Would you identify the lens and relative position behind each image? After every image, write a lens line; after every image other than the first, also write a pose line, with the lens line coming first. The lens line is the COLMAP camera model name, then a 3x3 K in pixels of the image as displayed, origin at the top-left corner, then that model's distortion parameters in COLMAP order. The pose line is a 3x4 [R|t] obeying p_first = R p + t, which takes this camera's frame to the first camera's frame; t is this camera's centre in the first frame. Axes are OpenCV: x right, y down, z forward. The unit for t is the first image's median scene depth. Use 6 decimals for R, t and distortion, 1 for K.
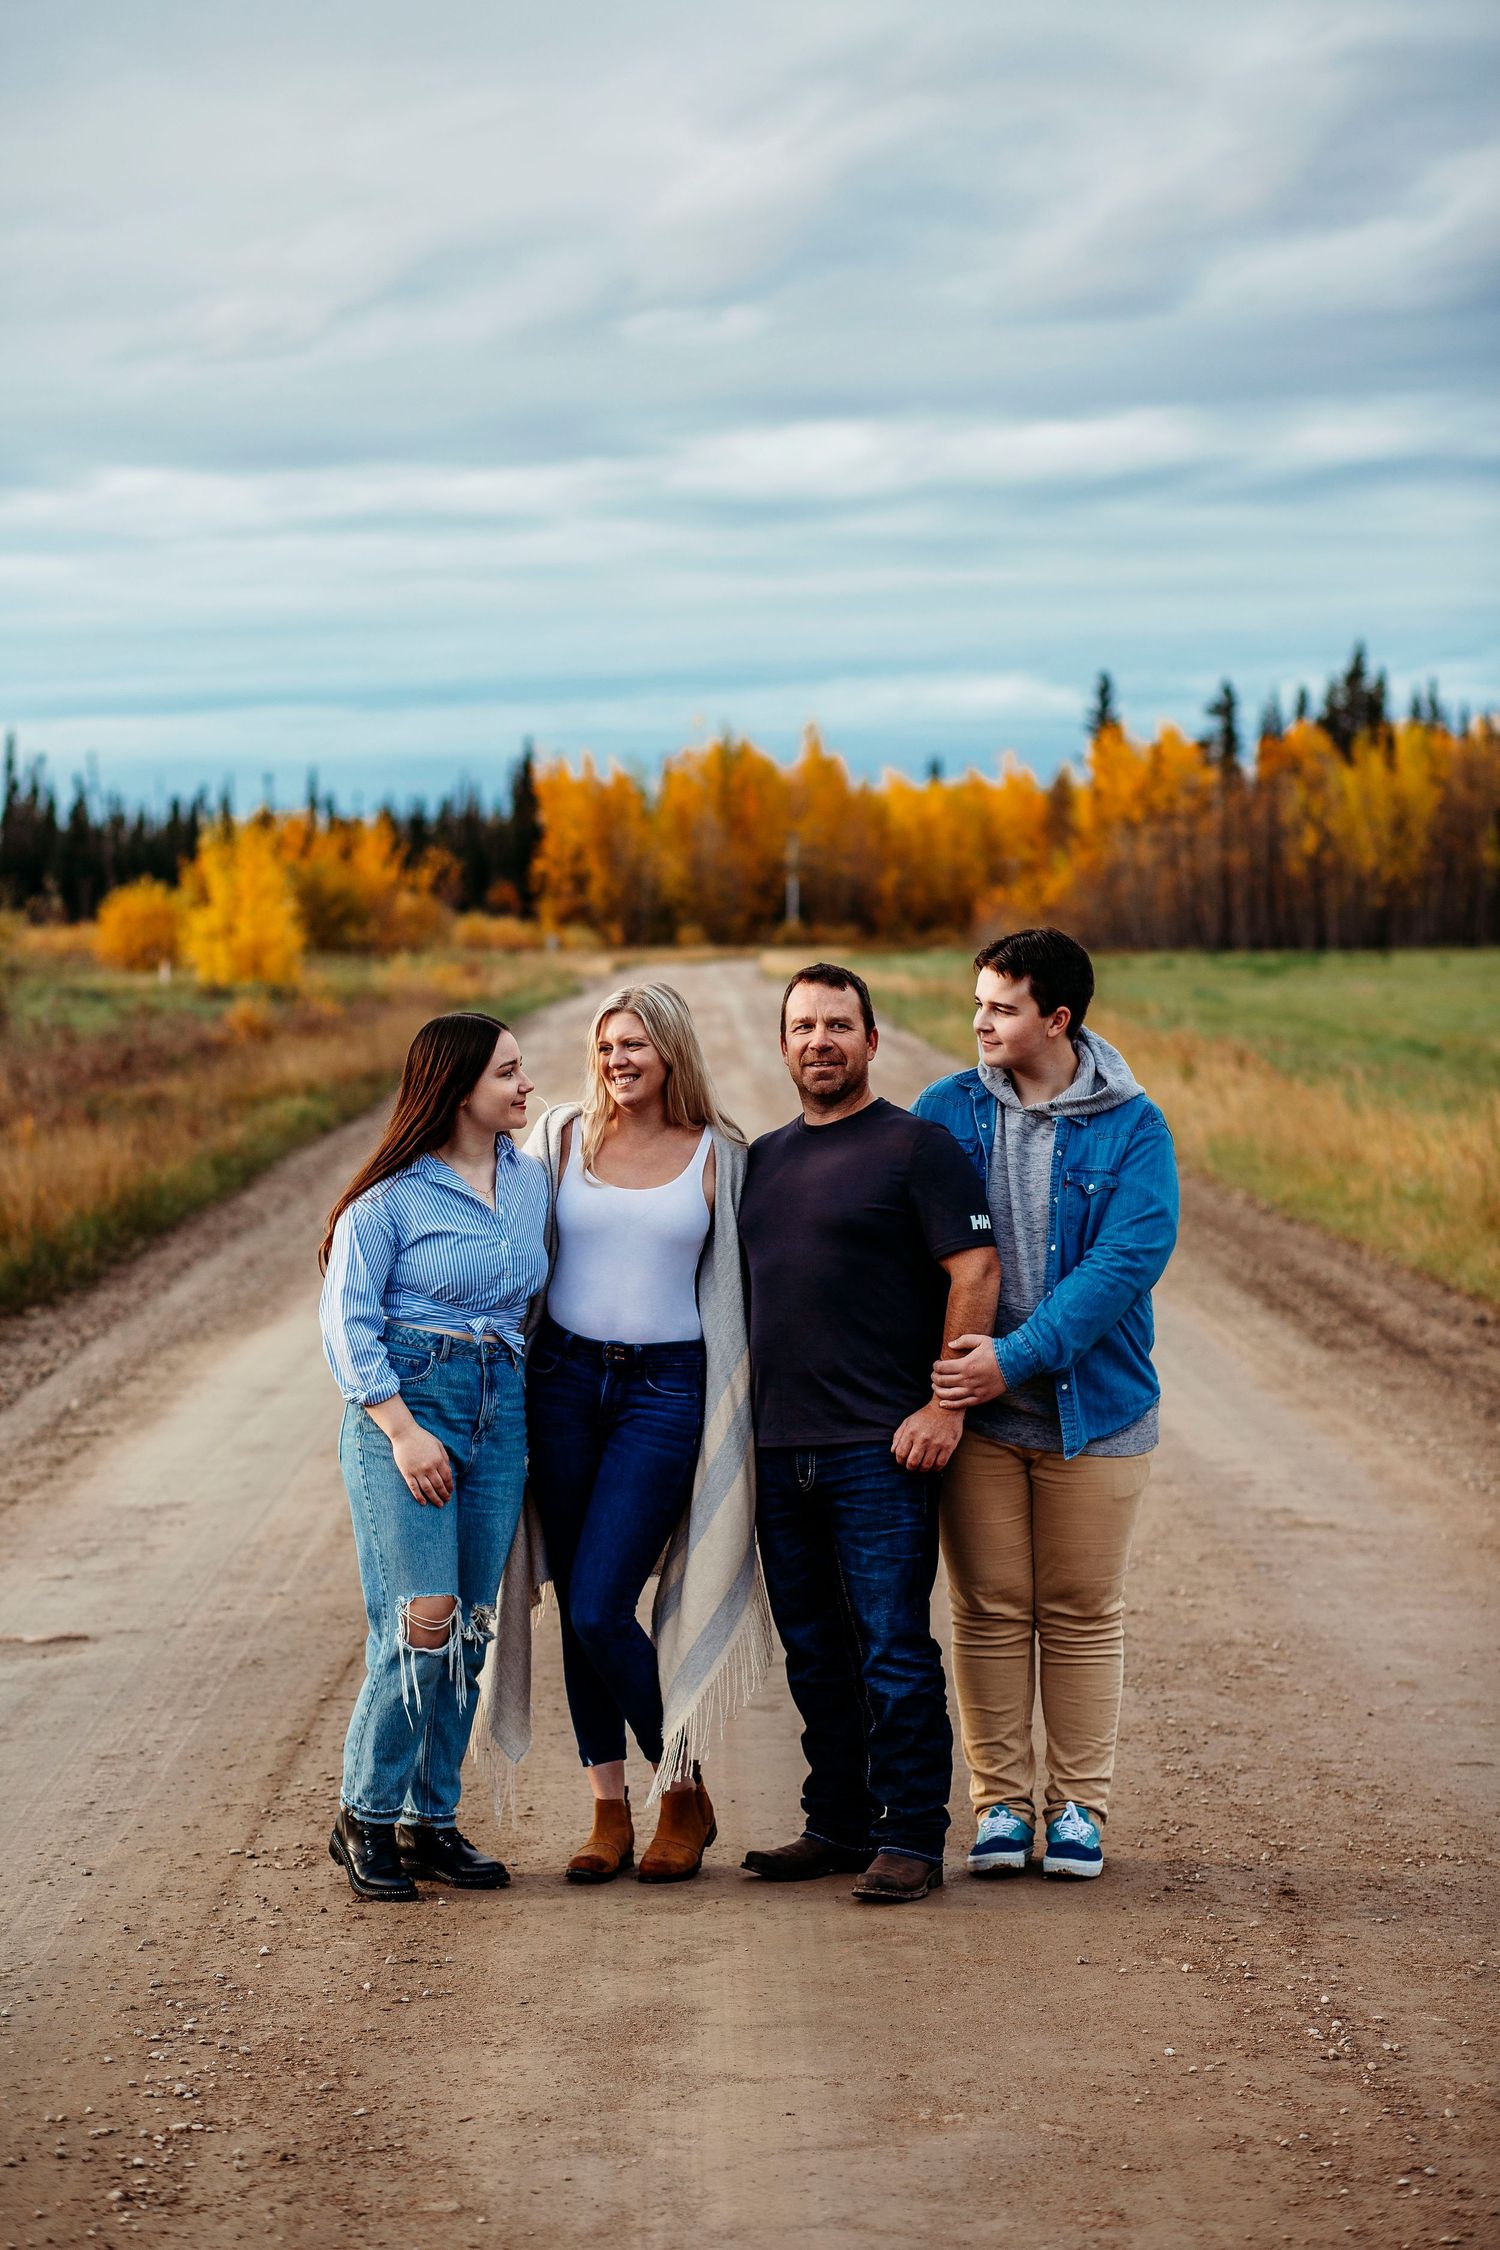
lens RADIAL K [[5482.2, 0, 750.0], [0, 5482.2, 1125.0], [0, 0, 1]] dist [-0.004171, 0.067276]
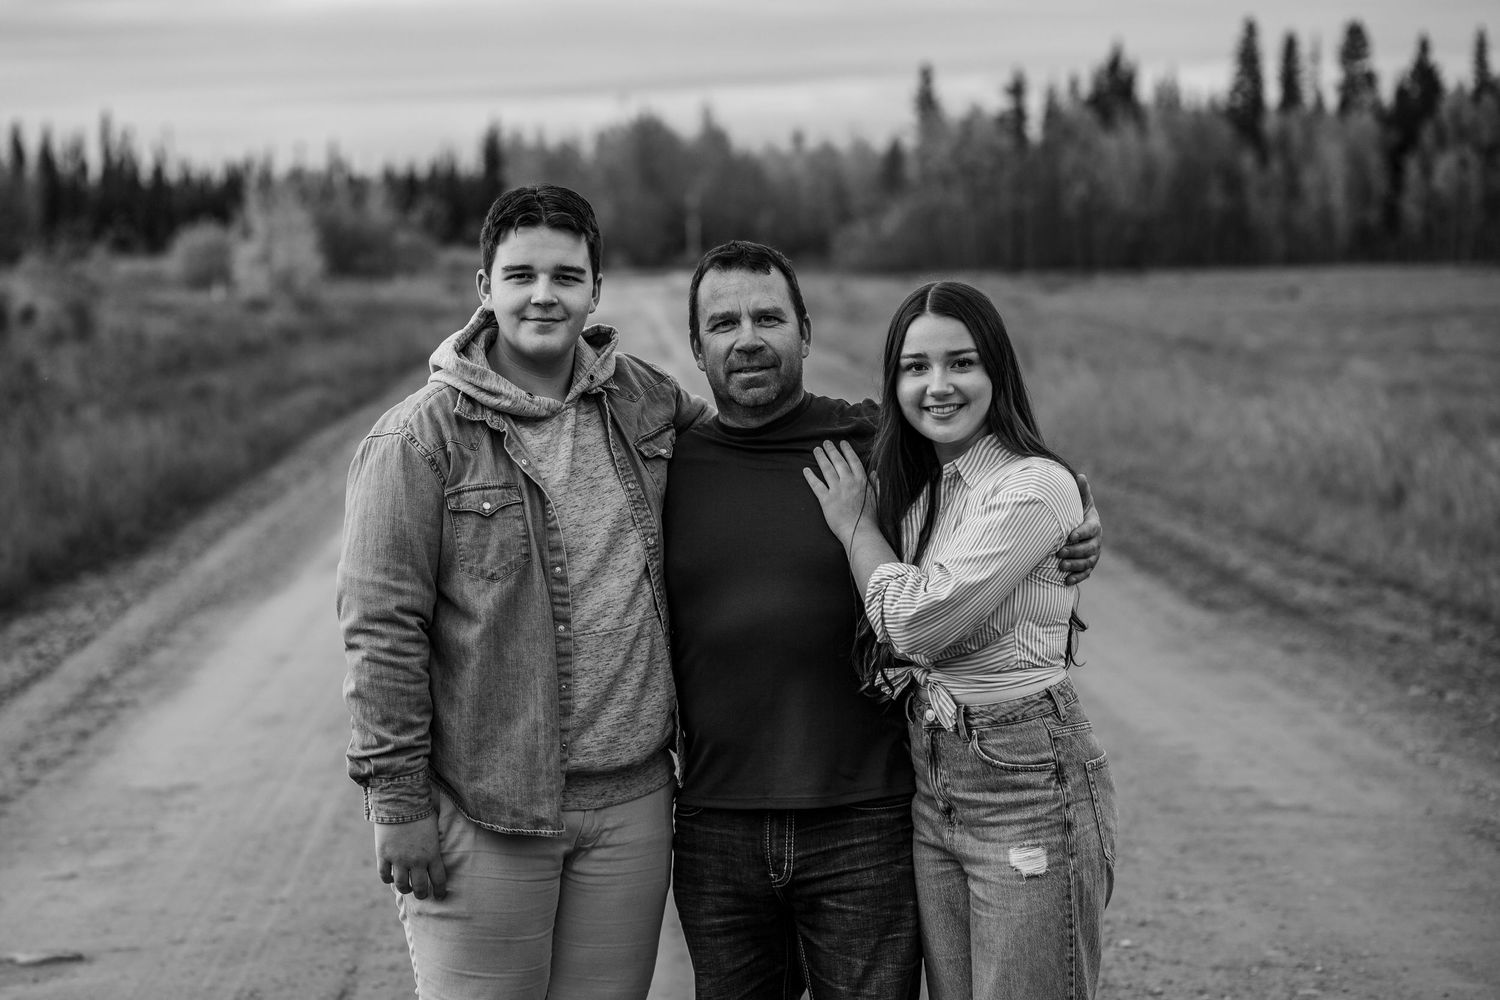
lens RADIAL K [[3654.8, 0, 750.0], [0, 3654.8, 500.0], [0, 0, 1]] dist [-0.004171, 0.067276]
pose [[0.999484, -0.005419, 0.031668, -0.012875], [0.004524, 0.999590, 0.028267, -0.003068], [-0.031808, -0.028109, 0.999099, 0.200535]]
